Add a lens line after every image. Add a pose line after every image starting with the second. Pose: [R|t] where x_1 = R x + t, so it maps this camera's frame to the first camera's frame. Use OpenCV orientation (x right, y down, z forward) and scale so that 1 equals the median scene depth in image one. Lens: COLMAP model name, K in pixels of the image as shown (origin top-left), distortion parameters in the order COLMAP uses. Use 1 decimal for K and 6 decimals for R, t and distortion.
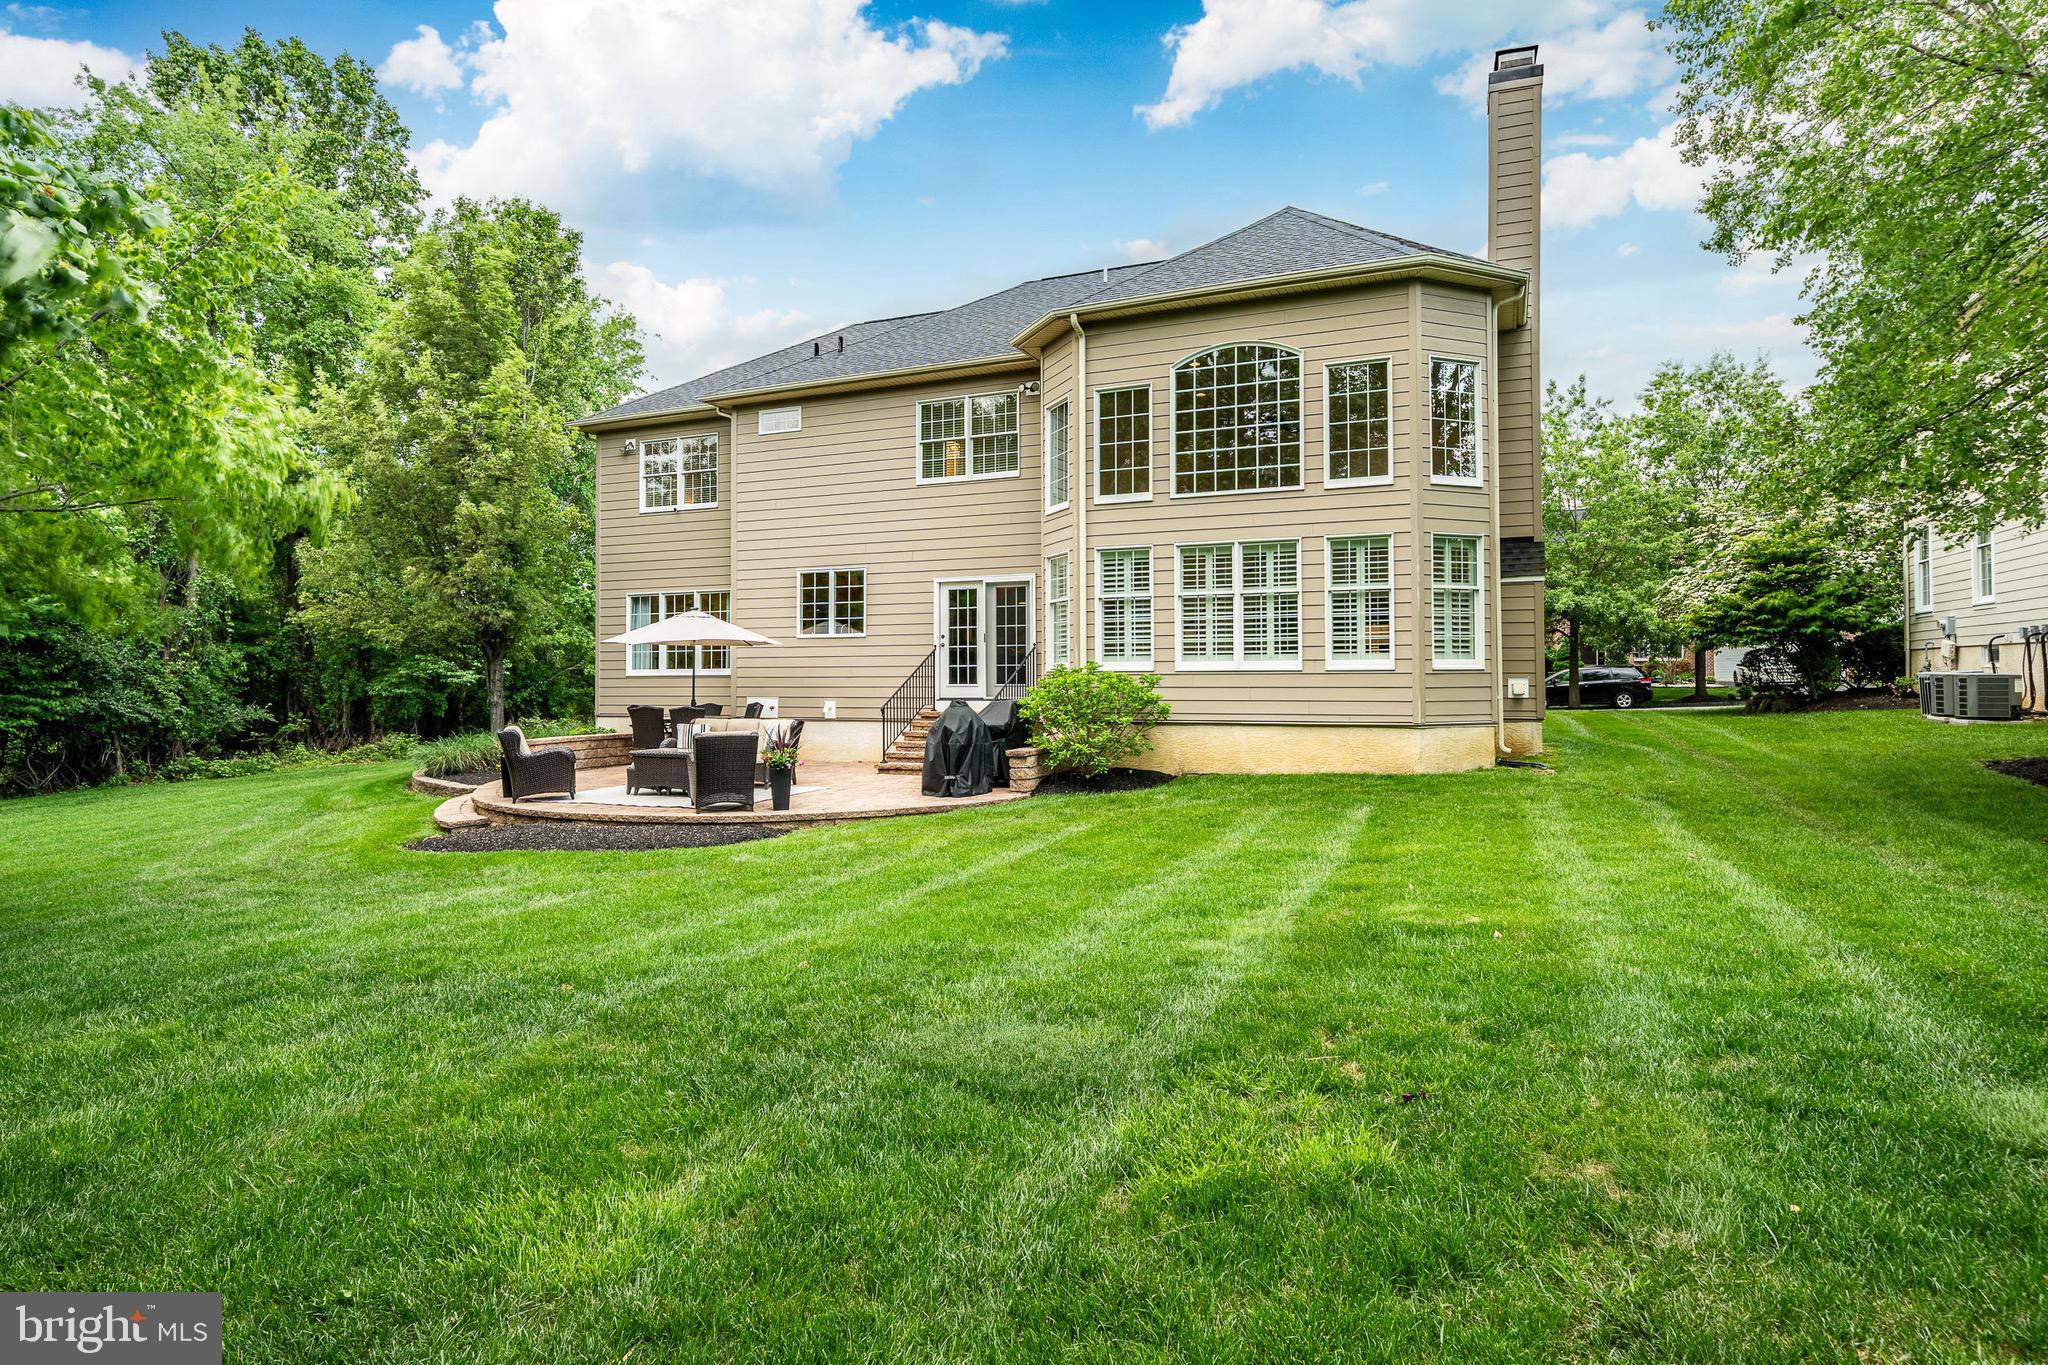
lens RADIAL K [[1175.0, 0, 1024.0], [0, 1175.0, 682.5], [0, 0, 1]] dist [-0.001838, 0.000087]
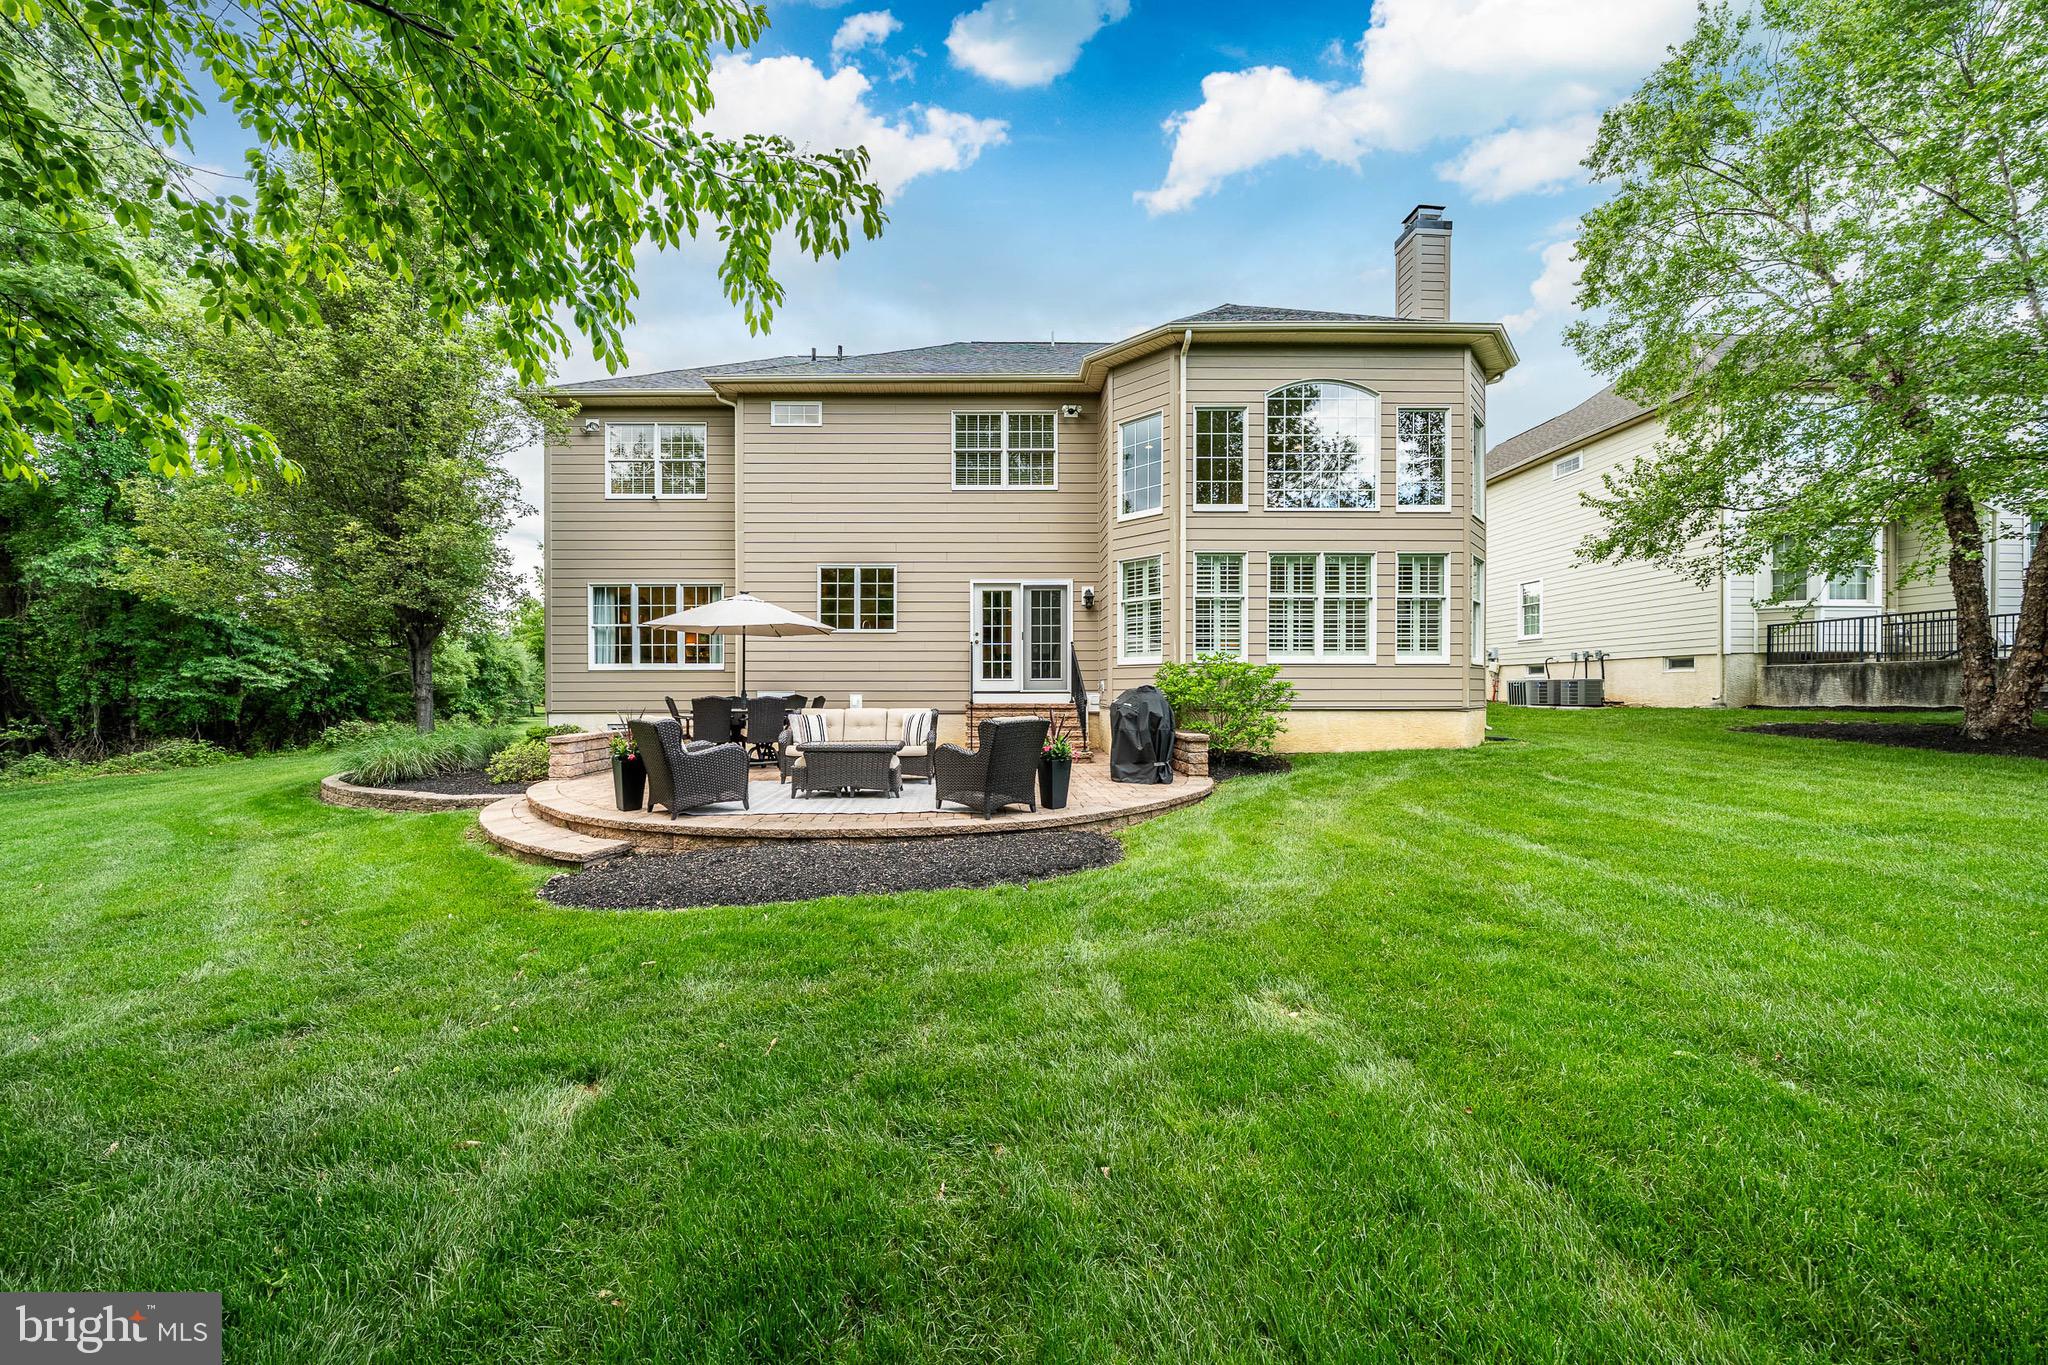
lens RADIAL K [[749.6, 0, 1022.6], [0, 749.6, 711.0], [0, 0, 1]] dist [-0.008041, -0.000012]
pose [[0.910672, -0.005389, 0.413095, -0.316550], [-0.001206, 0.999876, 0.015702, 0.020480], [-0.413129, -0.014798, 0.910552, 0.360456]]
